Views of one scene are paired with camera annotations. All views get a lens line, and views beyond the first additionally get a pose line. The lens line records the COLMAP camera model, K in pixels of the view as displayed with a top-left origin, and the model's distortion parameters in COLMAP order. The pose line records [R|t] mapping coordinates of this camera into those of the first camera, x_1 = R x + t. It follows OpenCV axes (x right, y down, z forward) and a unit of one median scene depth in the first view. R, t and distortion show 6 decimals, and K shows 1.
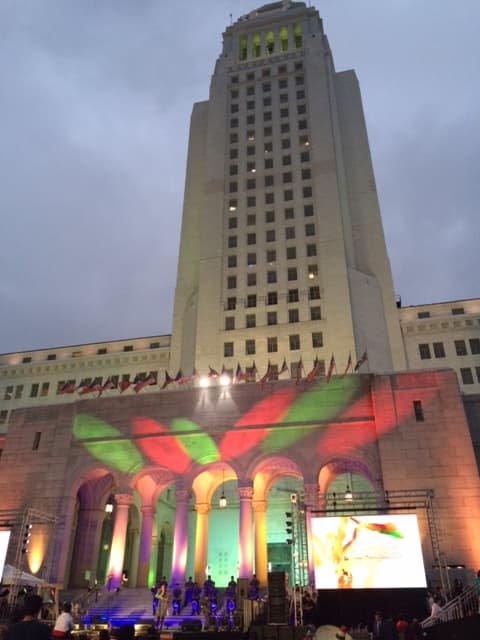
lens RADIAL K [[551.6, 0, 240.0], [0, 551.6, 320.0], [0, 0, 1]] dist [0.062813, -0.126357]
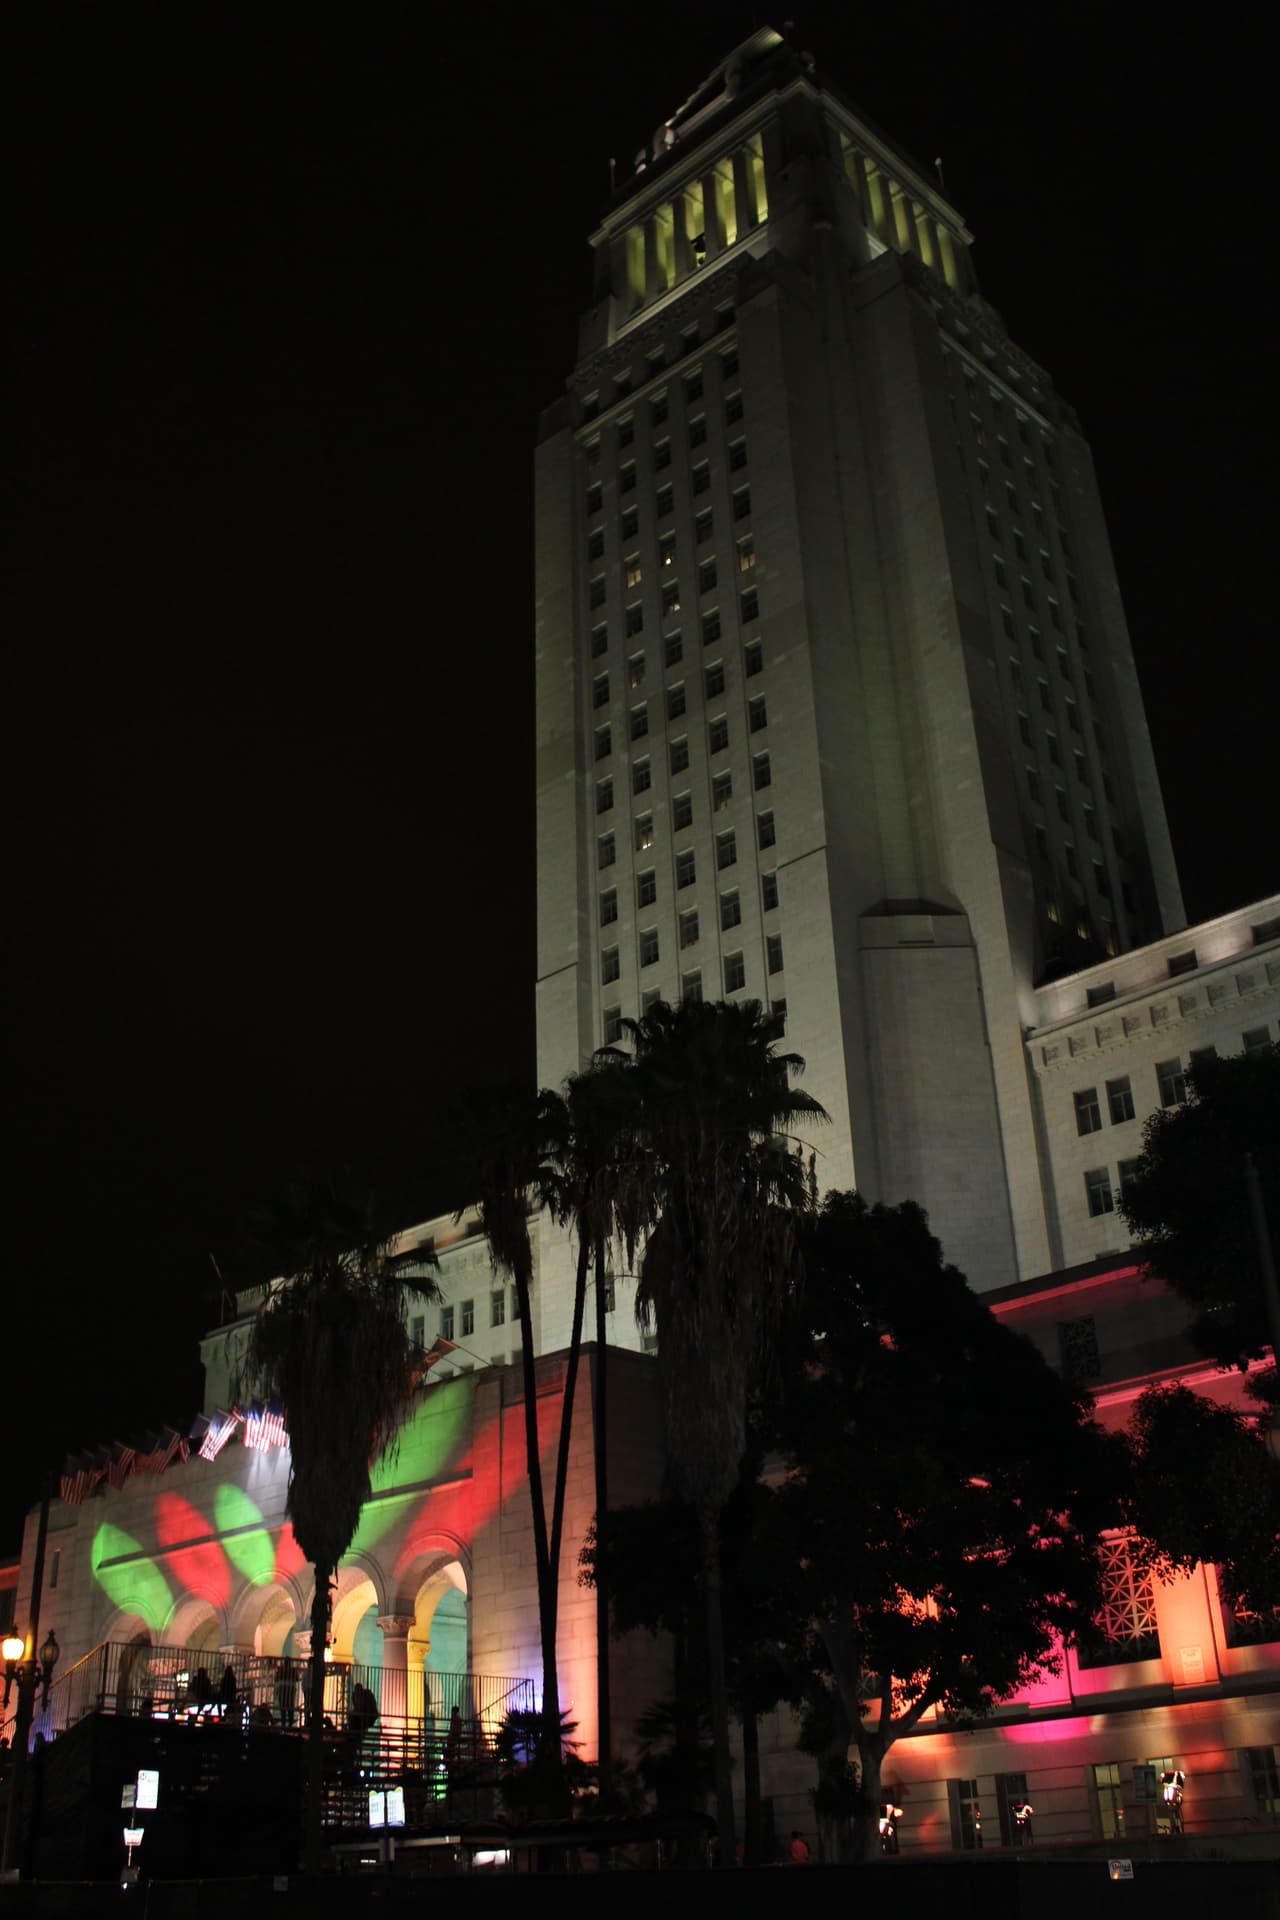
lens RADIAL K [[1985.0, 0, 640.0], [0, 1985.0, 960.0], [0, 0, 1]] dist [-0.130948, 0.012823]
pose [[0.875652, -0.254075, -0.410705, 1.050644], [0.276482, 0.961006, -0.005031, -0.183059], [0.395968, -0.109147, 0.911755, -0.419232]]
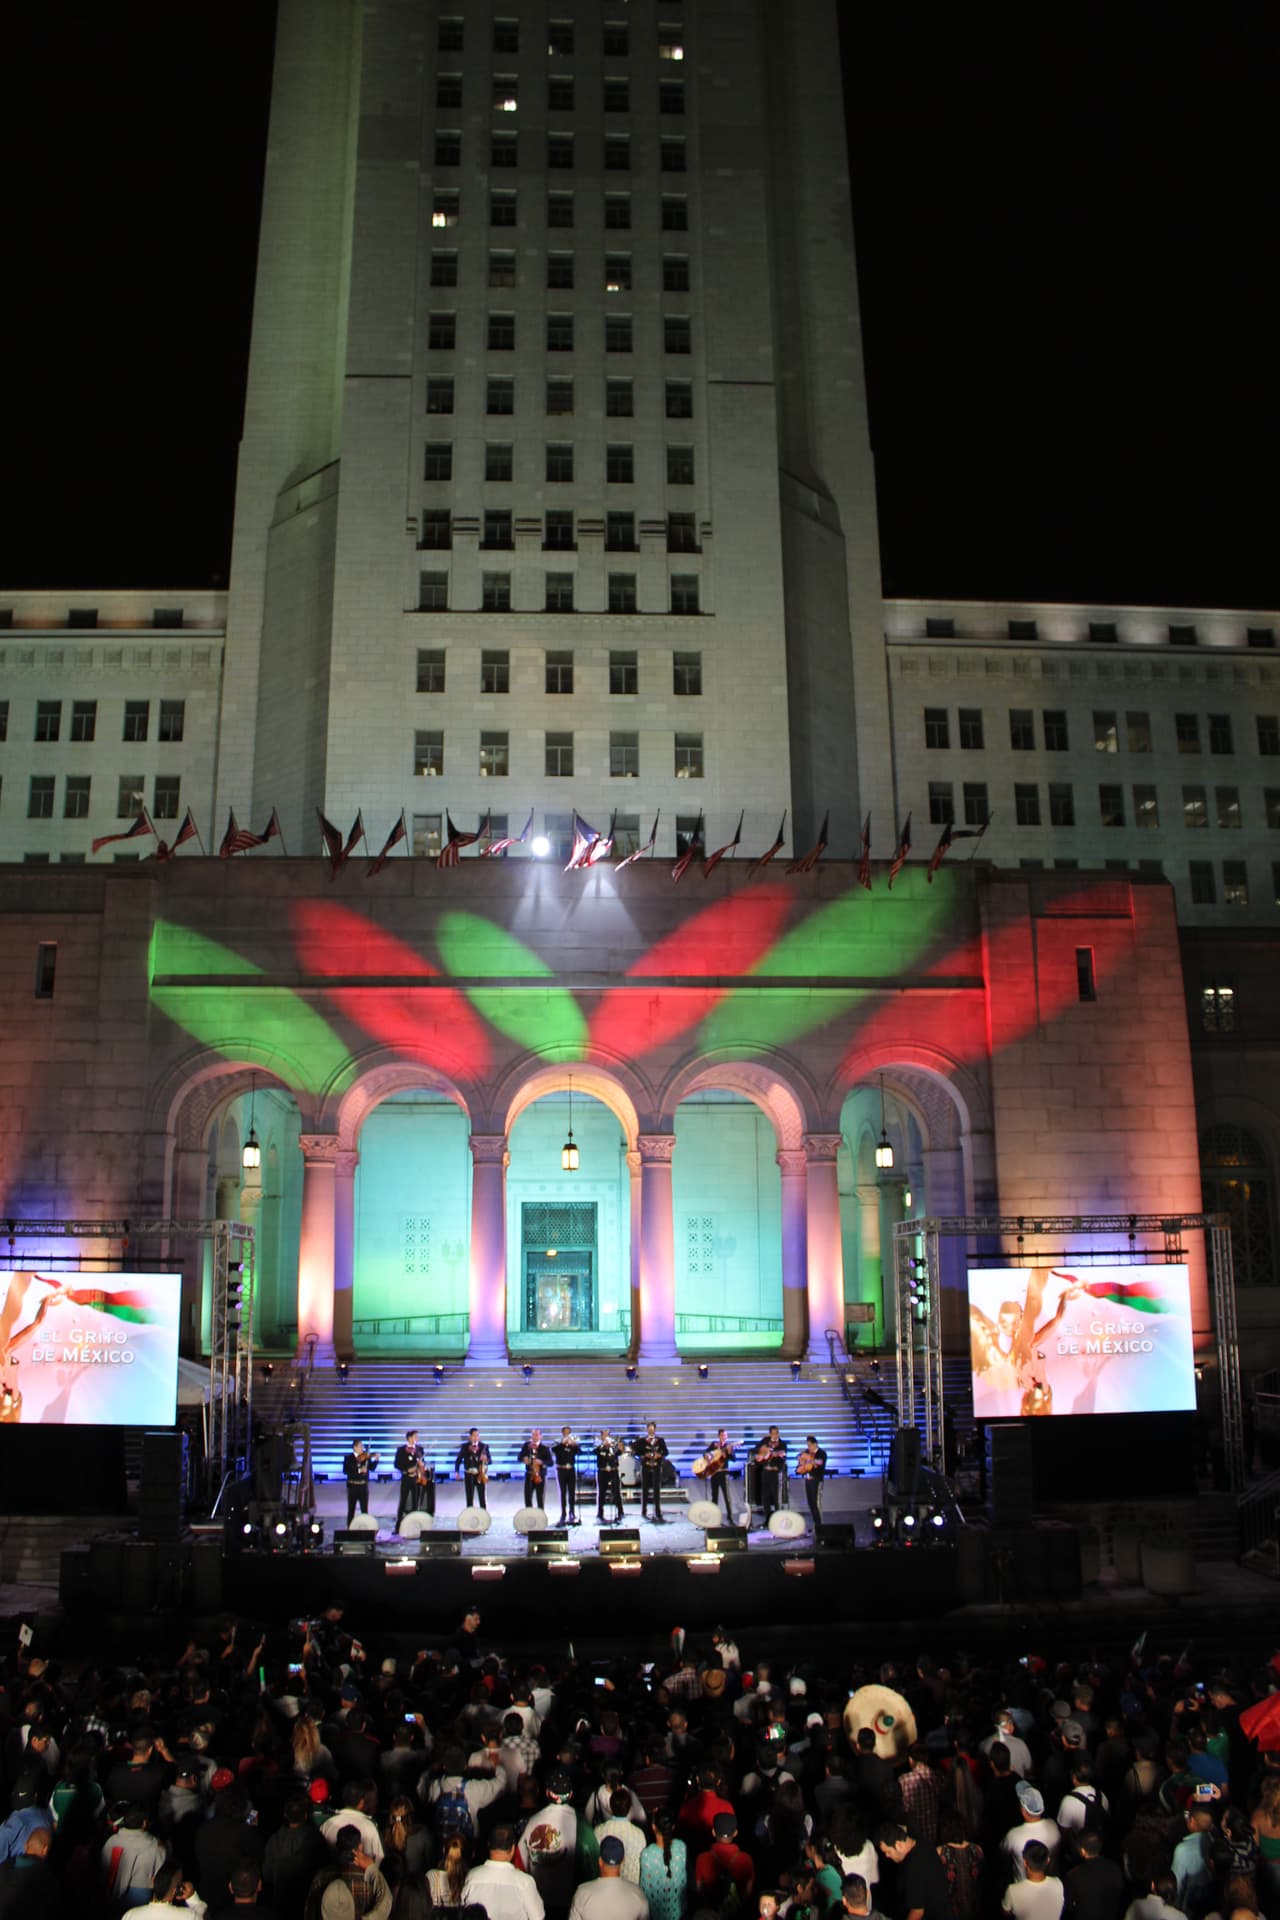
lens RADIAL K [[1597.7, 0, 640.0], [0, 1597.7, 960.0], [0, 0, 1]] dist [-0.124838, 0.010074]
pose [[0.954224, 0.049314, 0.295000, -0.303199], [-0.134731, 0.951446, 0.276762, -0.113640], [-0.267028, -0.303838, 0.914537, -0.000833]]
